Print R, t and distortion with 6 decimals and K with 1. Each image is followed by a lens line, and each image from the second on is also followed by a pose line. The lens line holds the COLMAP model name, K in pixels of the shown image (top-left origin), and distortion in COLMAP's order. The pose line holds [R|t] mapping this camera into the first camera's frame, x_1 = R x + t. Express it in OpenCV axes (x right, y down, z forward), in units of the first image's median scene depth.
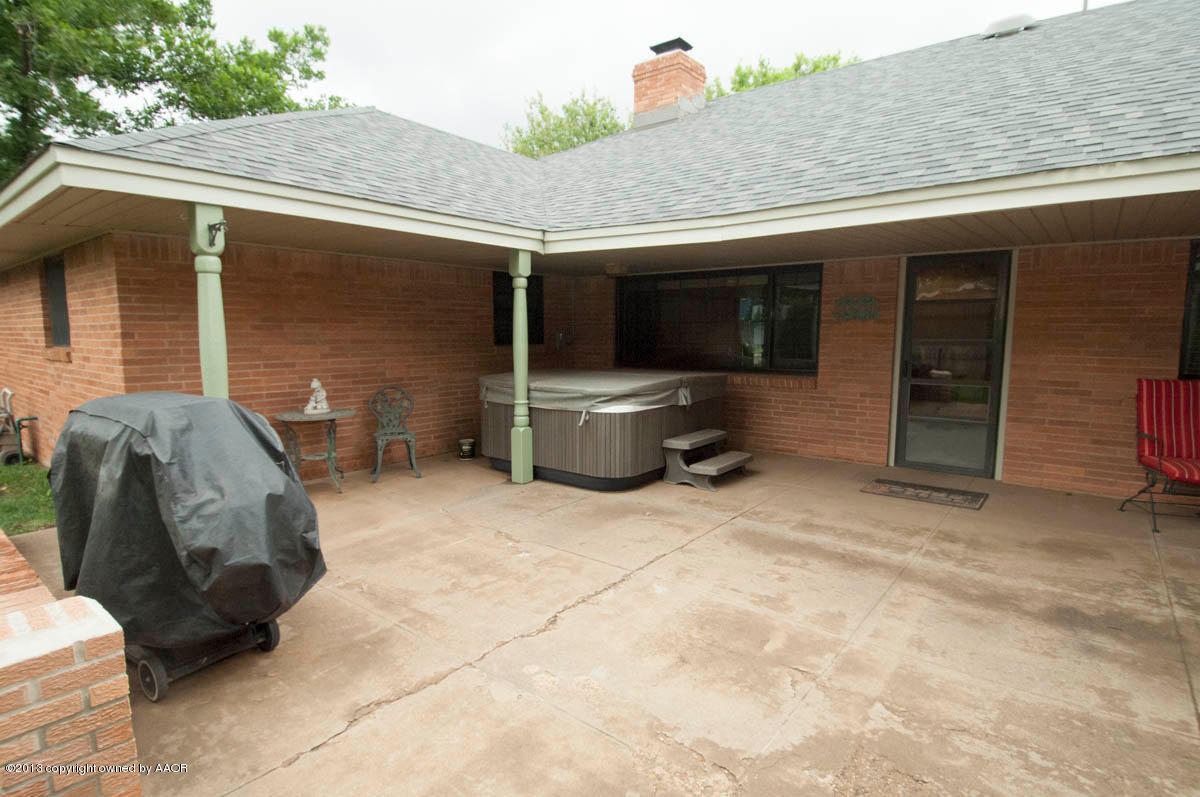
lens RADIAL K [[612.2, 0, 605.2], [0, 612.2, 403.5], [0, 0, 1]] dist [0.047421, -0.054334]
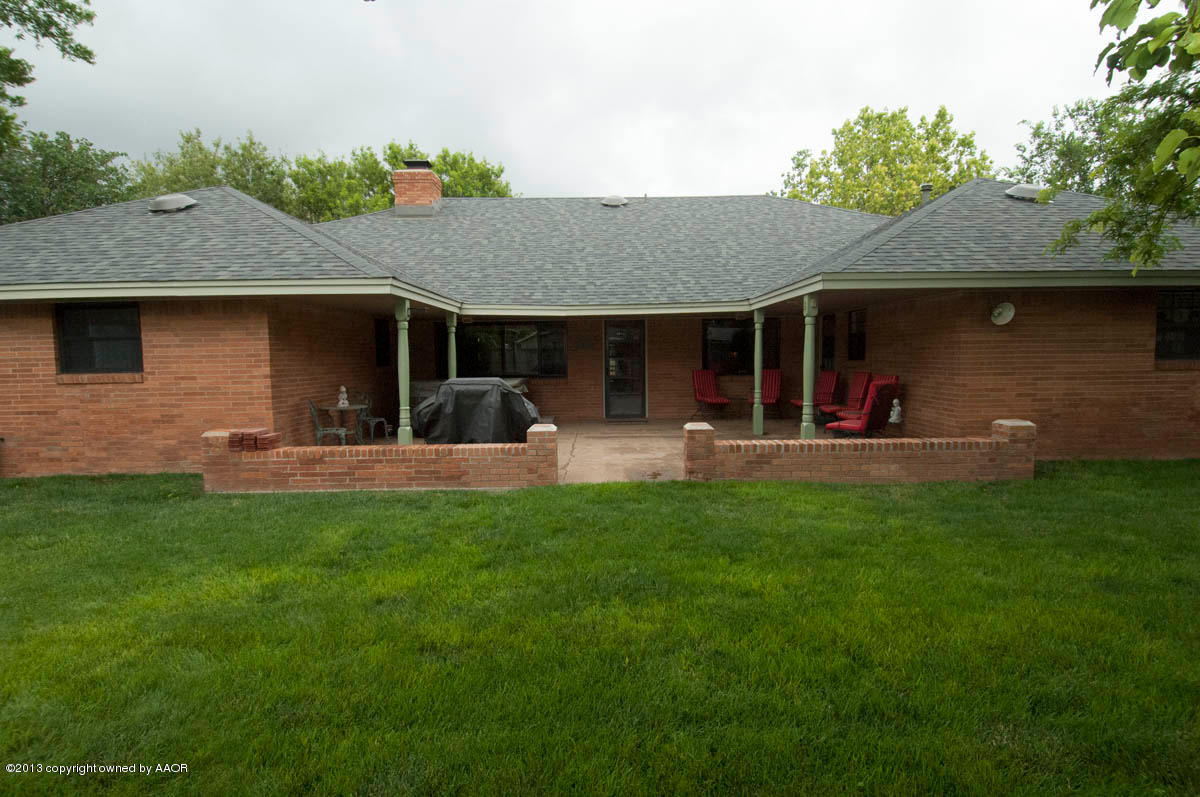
lens RADIAL K [[612.2, 0, 605.2], [0, 612.2, 403.5], [0, 0, 1]] dist [0.047421, -0.054334]
pose [[0.780681, -0.060980, 0.621947, -0.958154], [0.089709, 0.995856, -0.014964, 0.096064], [-0.618457, 0.067476, 0.782916, -0.738649]]
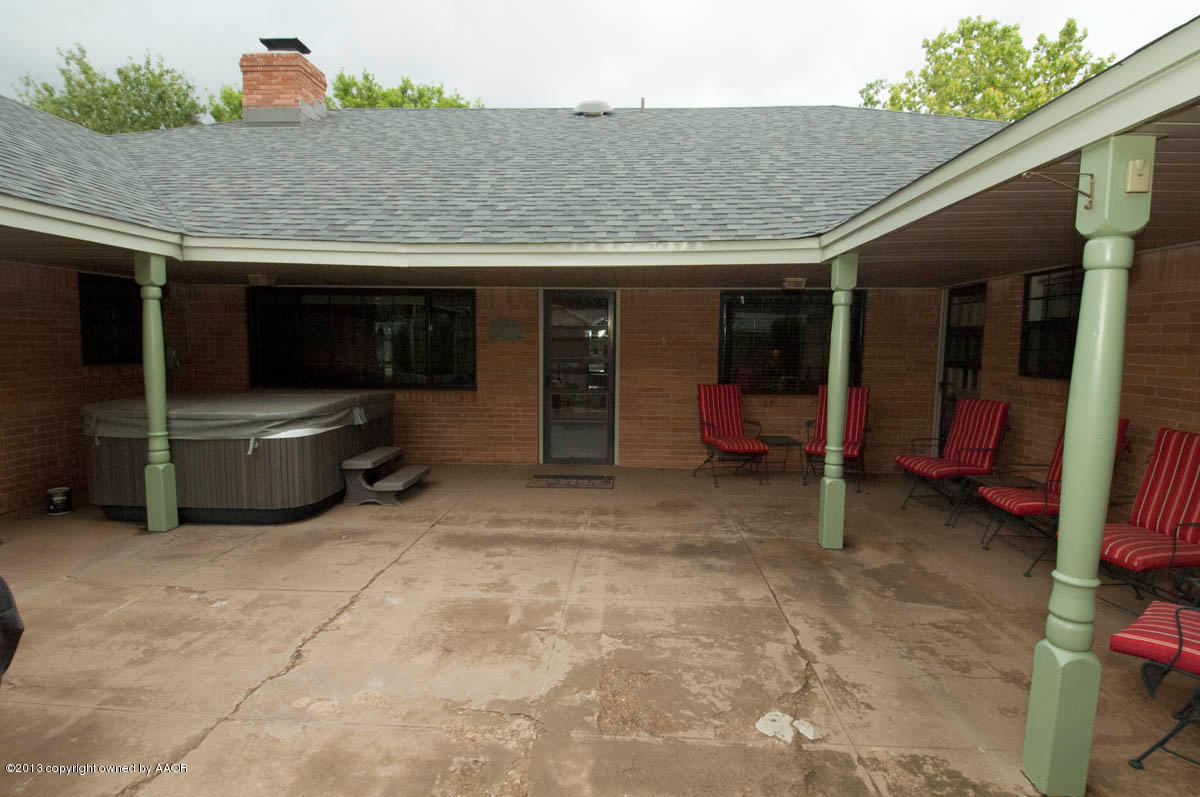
lens RADIAL K [[612.2, 0, 605.2], [0, 612.2, 403.5], [0, 0, 1]] dist [0.047421, -0.054334]
pose [[0.814112, -0.049059, 0.578631, -0.131534], [0.061779, 0.998087, -0.002298, -0.004598], [-0.577412, 0.037618, 0.815586, -0.045631]]
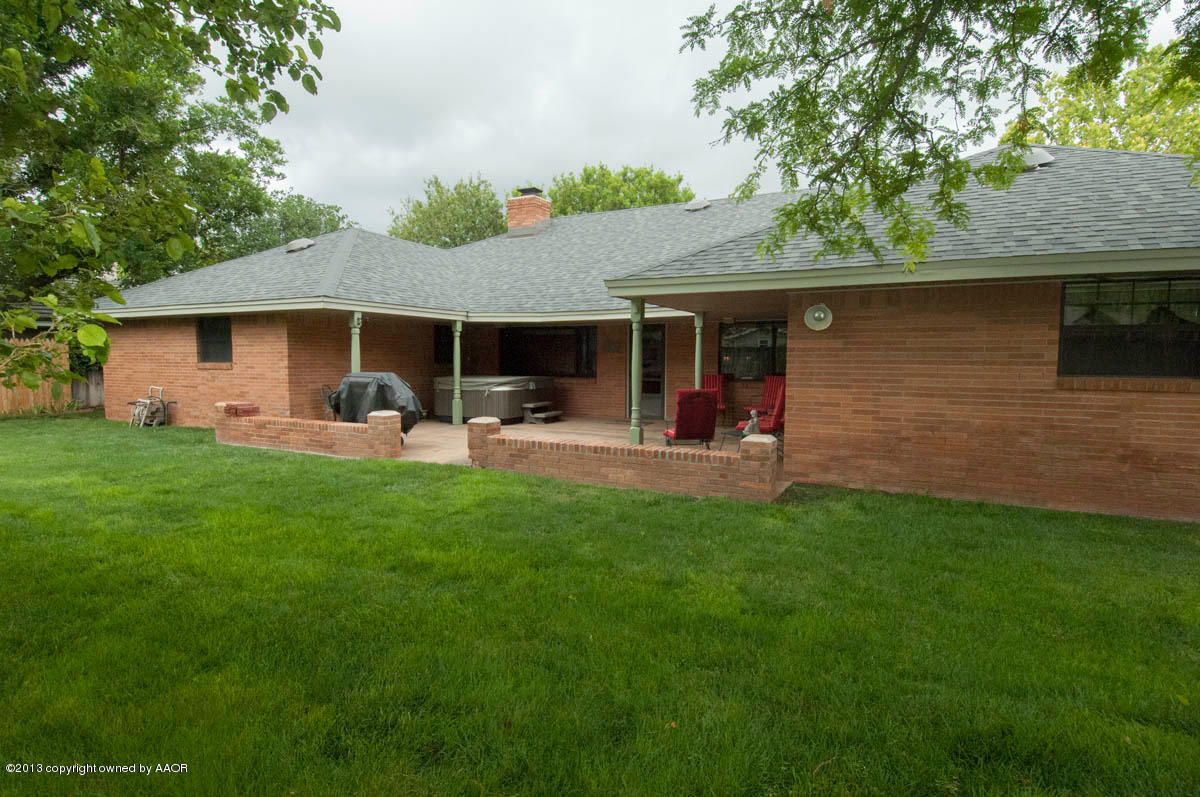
lens RADIAL K [[614.0, 0, 605.8], [0, 614.0, 405.5], [0, 0, 1]] dist [0.050228, -0.056328]
pose [[0.981439, -0.010847, 0.191467, -0.038161], [0.019111, 0.998961, -0.041364, 0.170374], [-0.190819, 0.044255, 0.980627, -1.325284]]
